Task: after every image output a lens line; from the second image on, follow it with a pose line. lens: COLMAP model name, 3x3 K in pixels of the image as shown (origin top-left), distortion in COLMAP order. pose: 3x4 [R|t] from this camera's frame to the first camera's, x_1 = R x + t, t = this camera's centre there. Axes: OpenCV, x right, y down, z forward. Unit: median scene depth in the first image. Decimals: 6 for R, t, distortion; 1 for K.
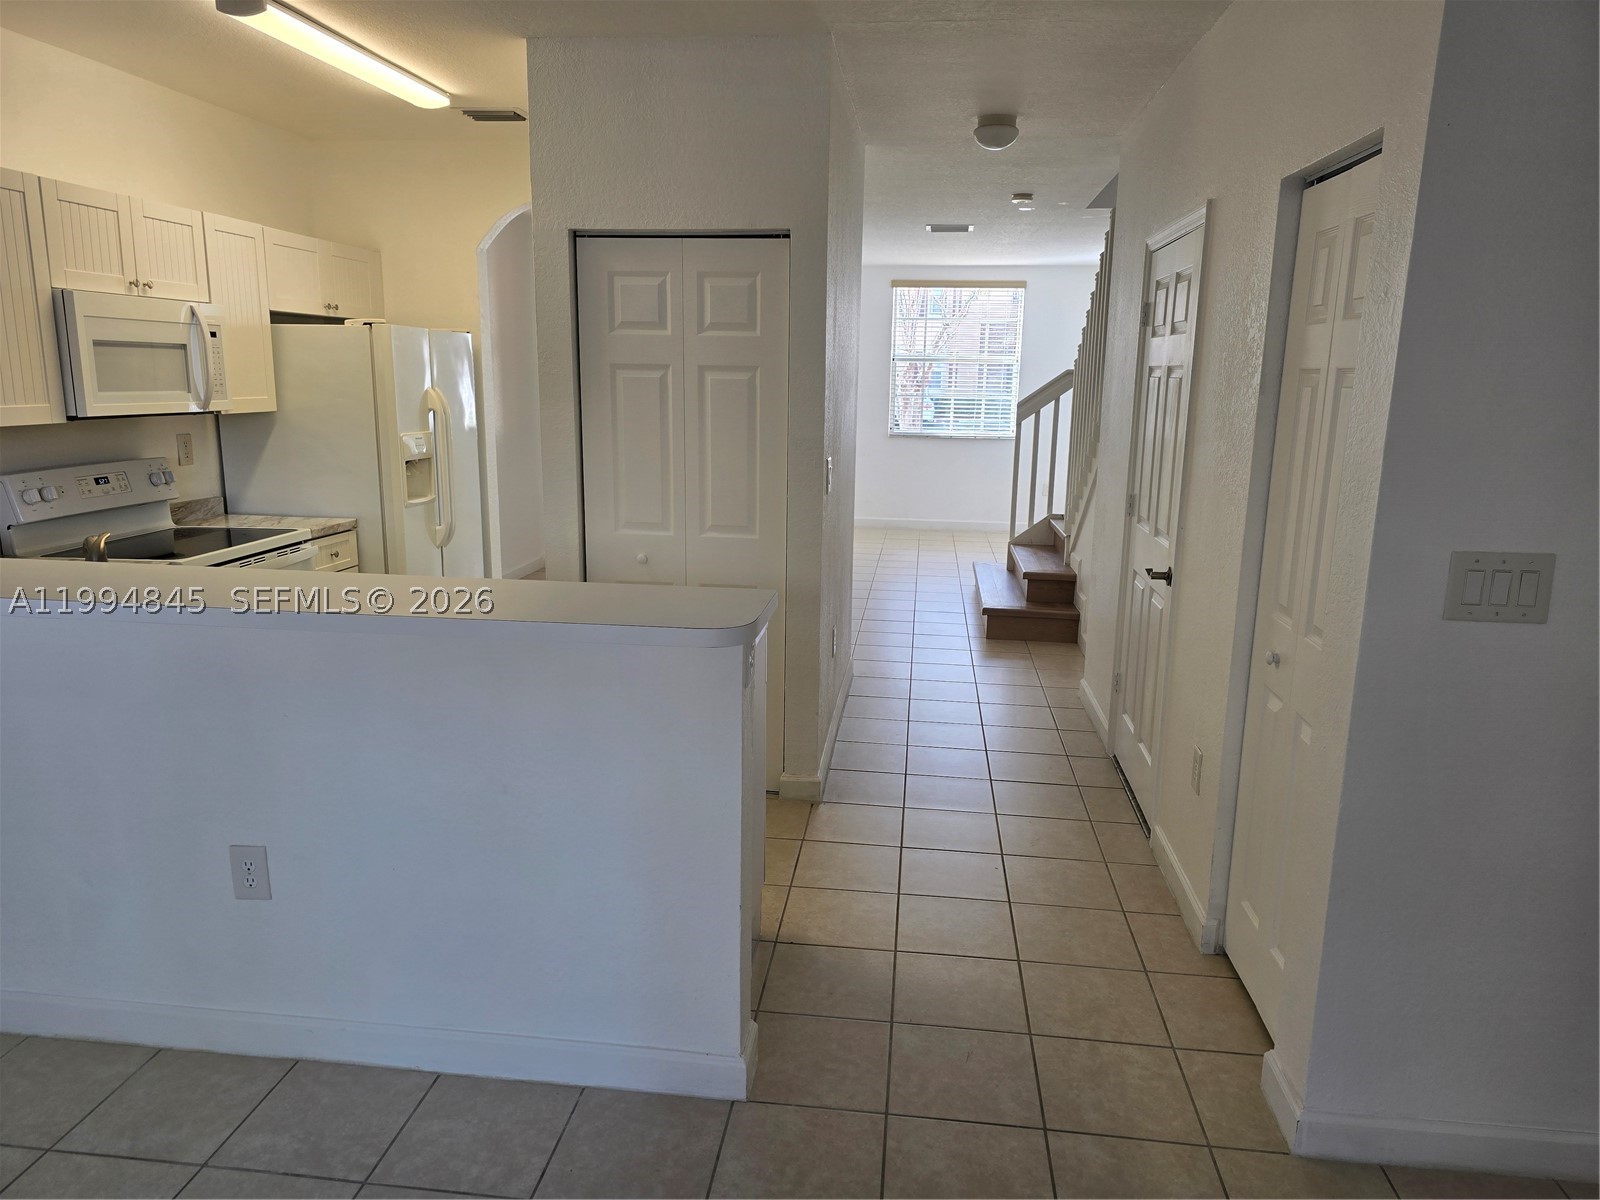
lens RADIAL K [[1084.2, 0, 810.5], [0, 1084.2, 599.0], [0, 0, 1]] dist [0.039484, -0.035577]
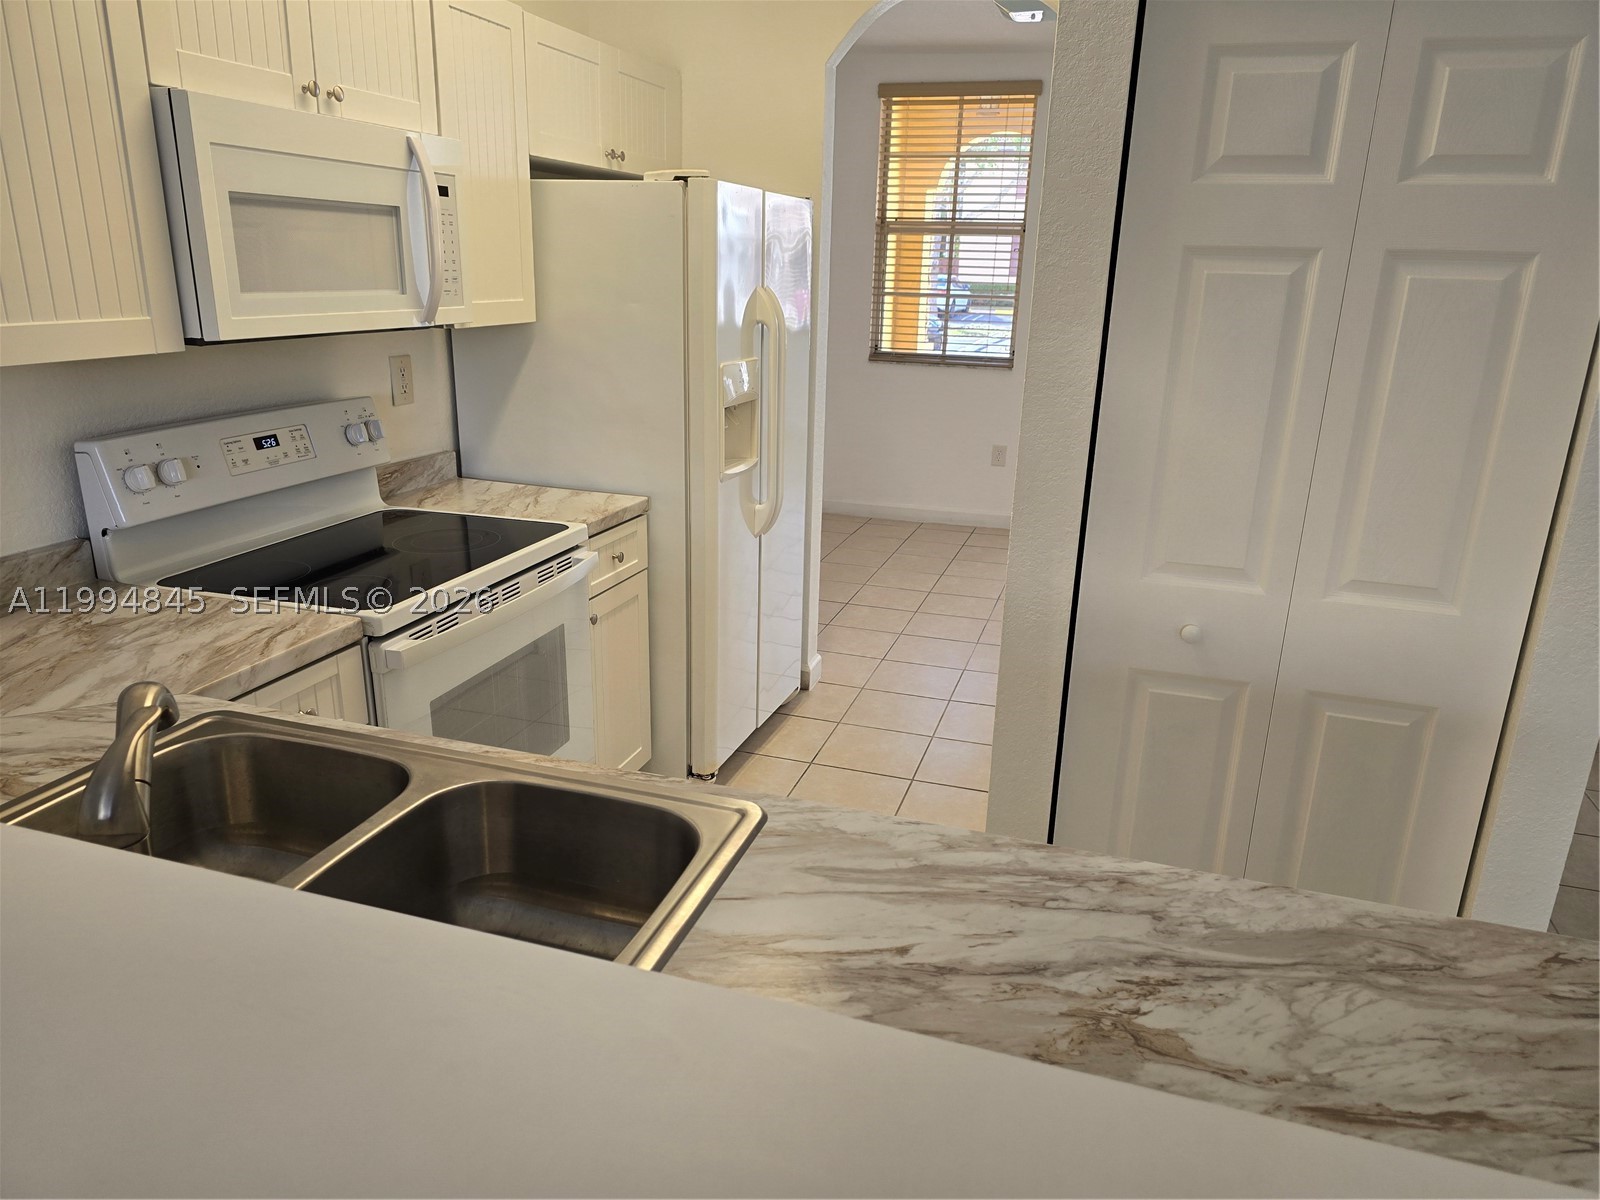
lens RADIAL K [[1084.2, 0, 815.9], [0, 1084.2, 598.2], [0, 0, 1]] dist [0.039484, -0.035577]
pose [[0.983517, 0.064500, -0.168920, -0.242226], [-0.048520, 0.994093, 0.097080, -0.093843], [0.174184, -0.087284, 0.980837, 0.452455]]
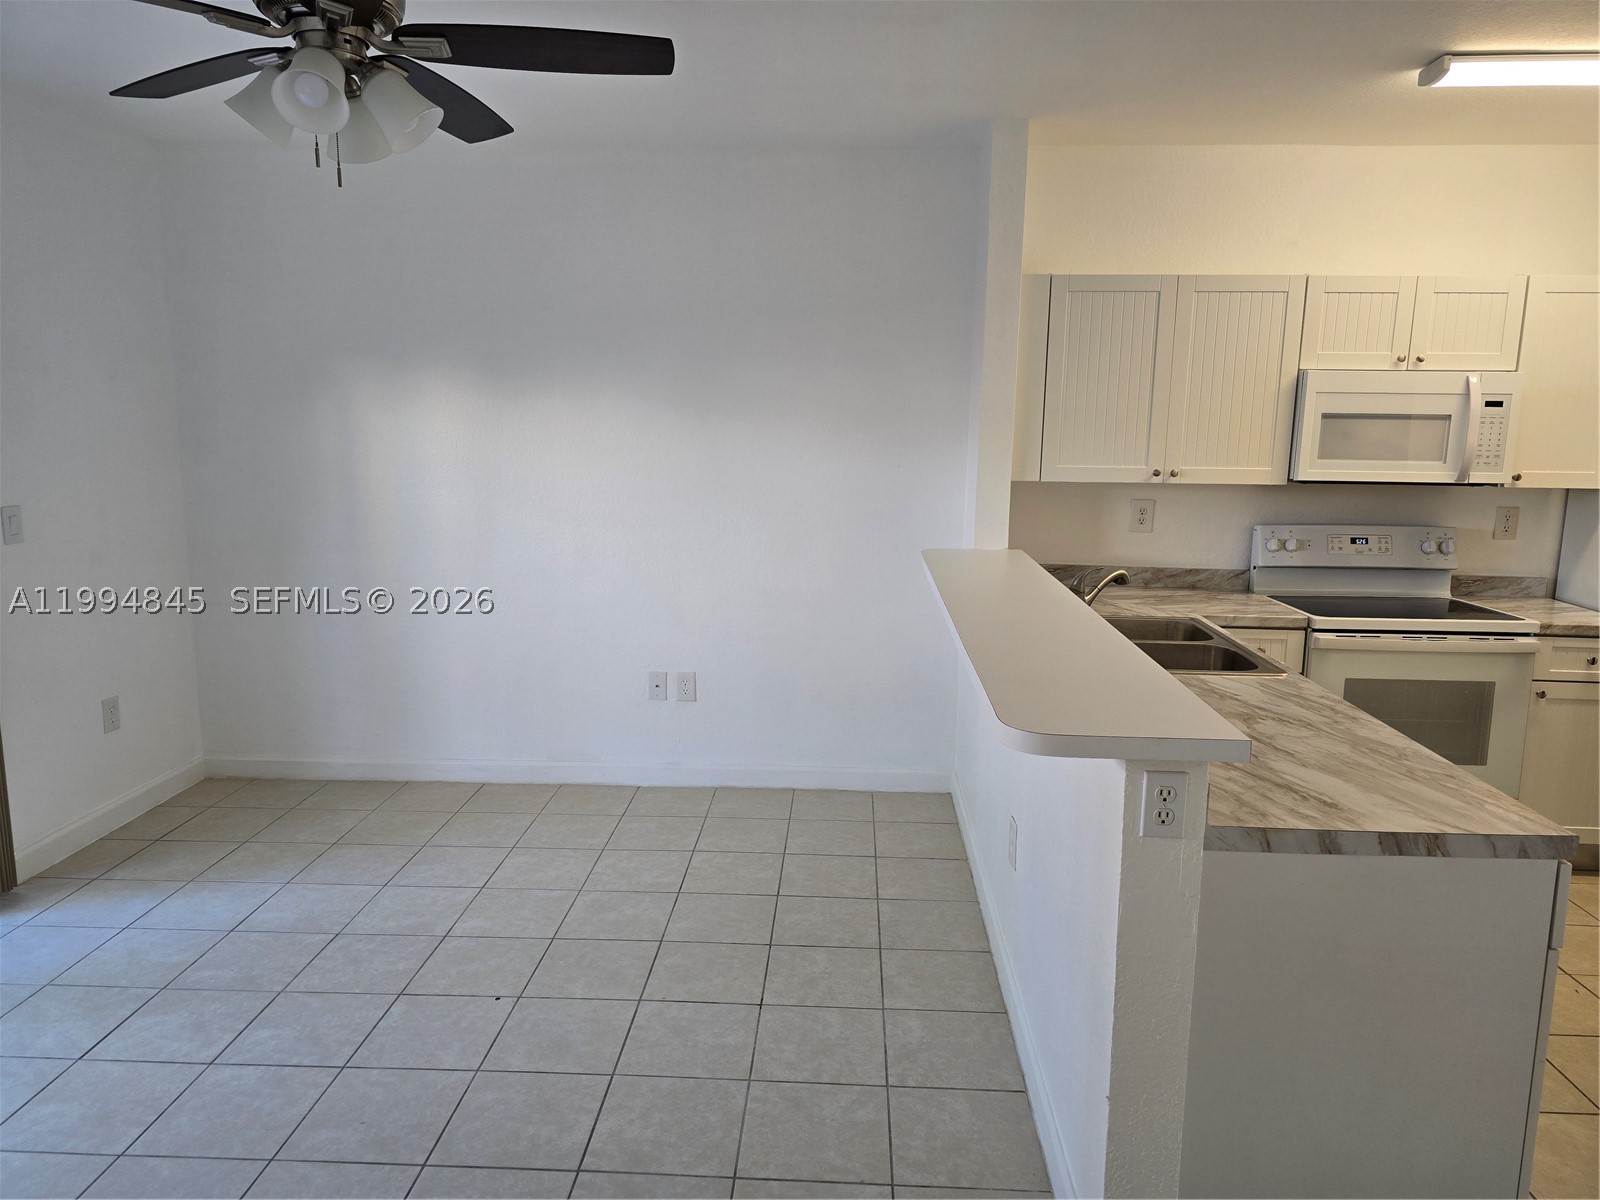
lens RADIAL K [[1084.2, 0, 798.4], [0, 1084.2, 597.0], [0, 0, 1]] dist [0.039484, -0.035577]
pose [[0.065301, 0.149322, -0.986630, 0.386304], [-0.216046, 0.967404, 0.132113, -0.075722], [0.974197, 0.204530, 0.095433, 0.359292]]
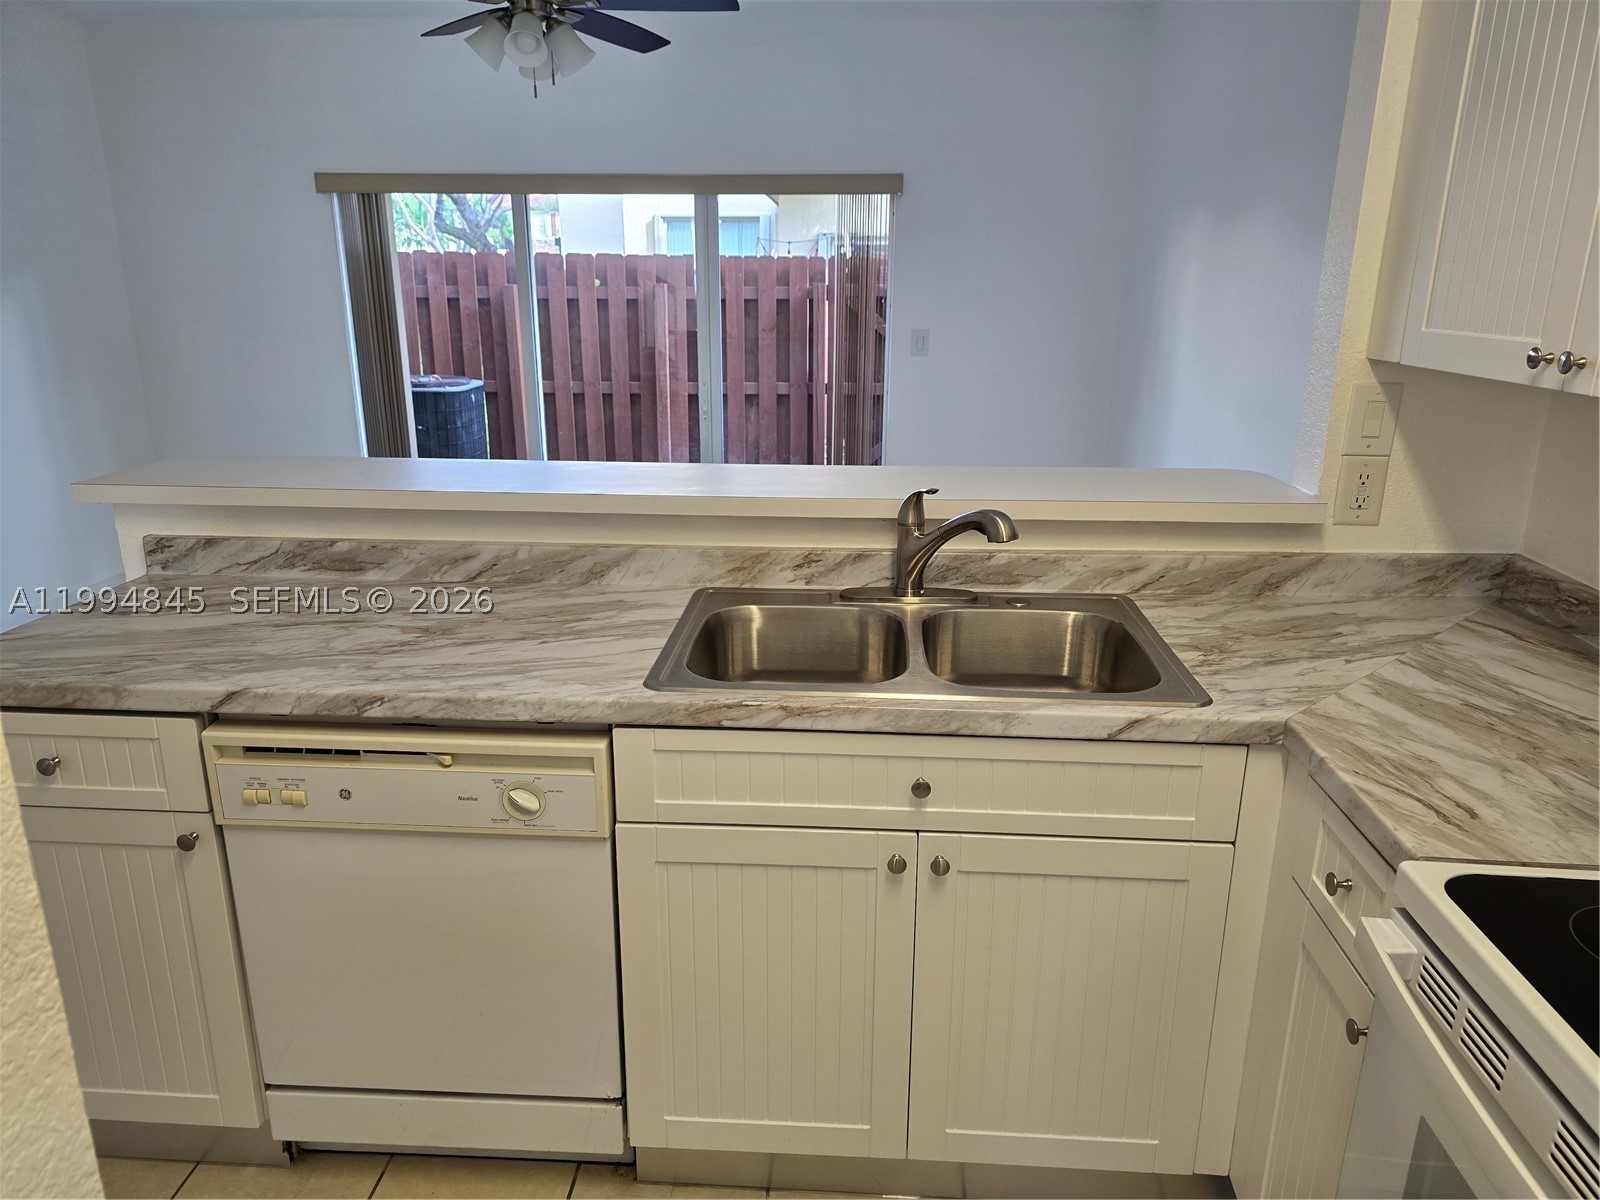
lens RADIAL K [[1084.2, 0, 787.5], [0, 1084.2, 609.0], [0, 0, 1]] dist [0.039484, -0.035577]
pose [[-0.998692, -0.007361, -0.050605, -0.338993], [-0.030861, 0.875827, 0.481637, -0.218115], [0.040776, 0.482568, -0.874909, 1.096551]]
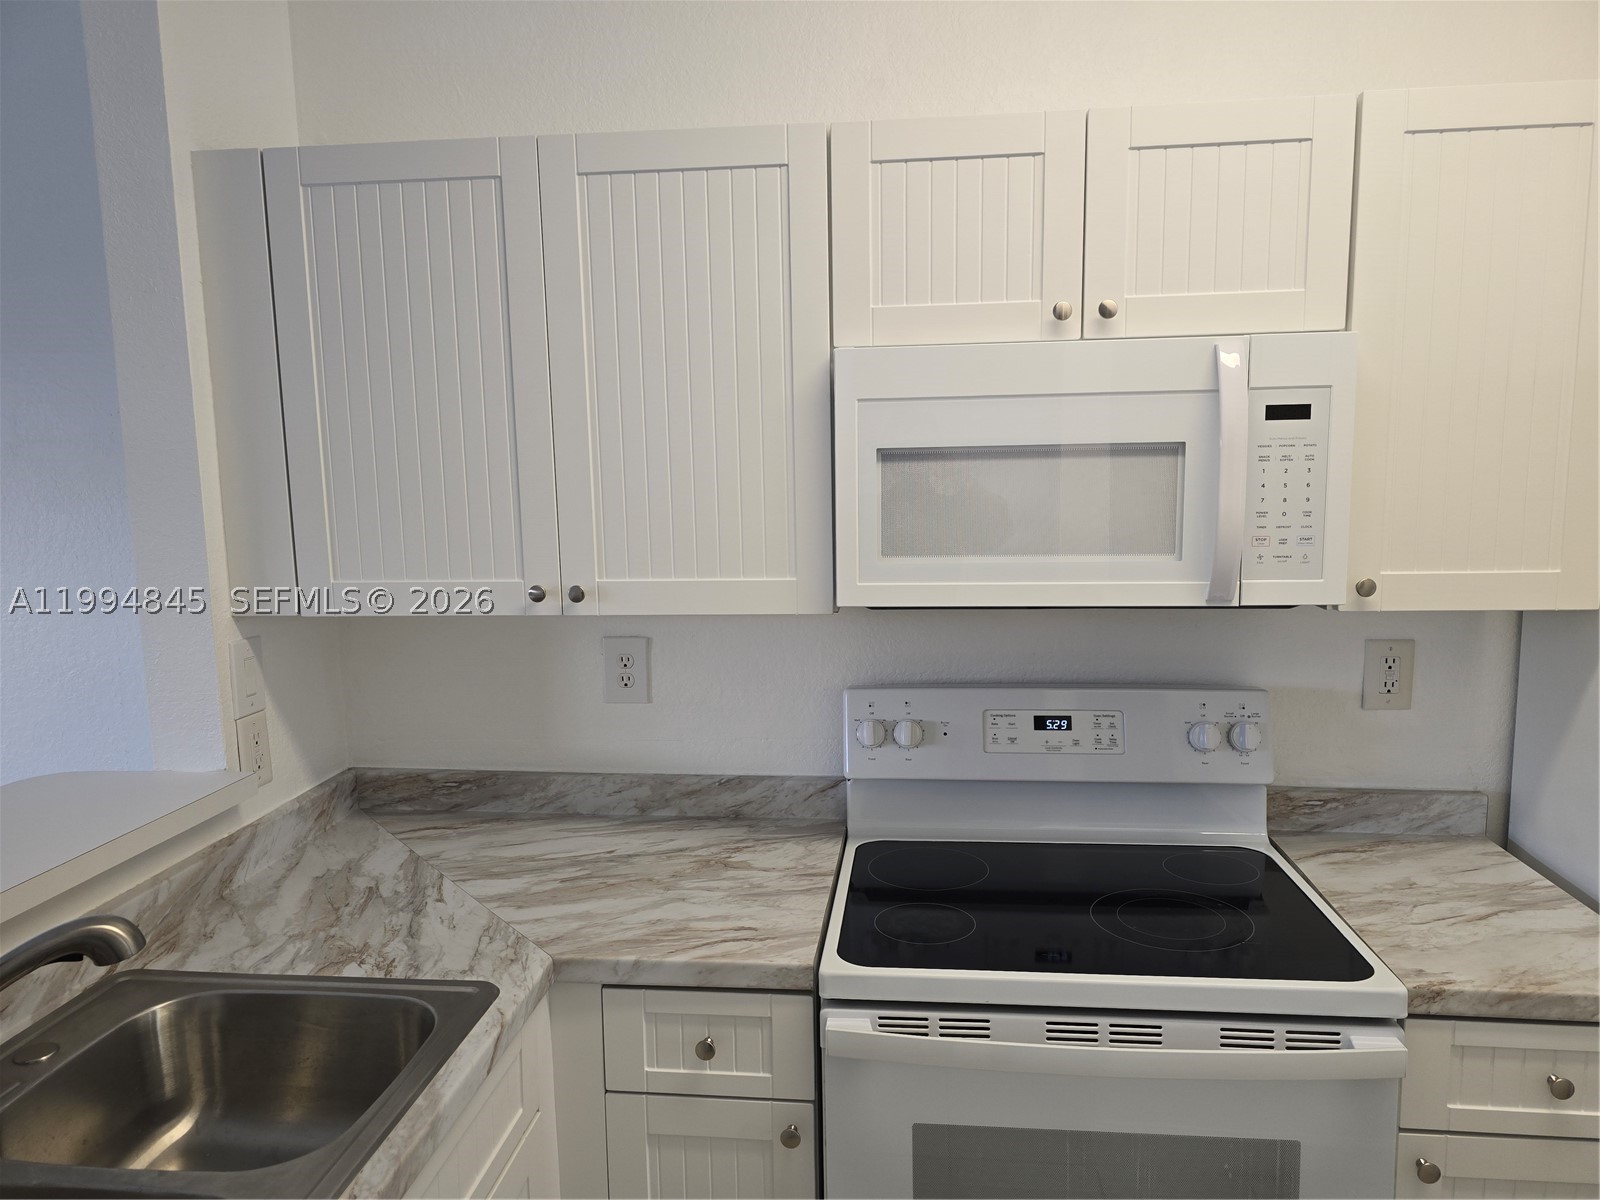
lens RADIAL K [[1084.2, 0, 813.3], [0, 1084.2, 602.6], [0, 0, 1]] dist [0.039484, -0.035577]
pose [[0.018100, 0.107511, -0.994039, -0.162321], [-0.188013, 0.976832, 0.102226, -0.187386], [0.982000, 0.185042, 0.037894, 0.847864]]
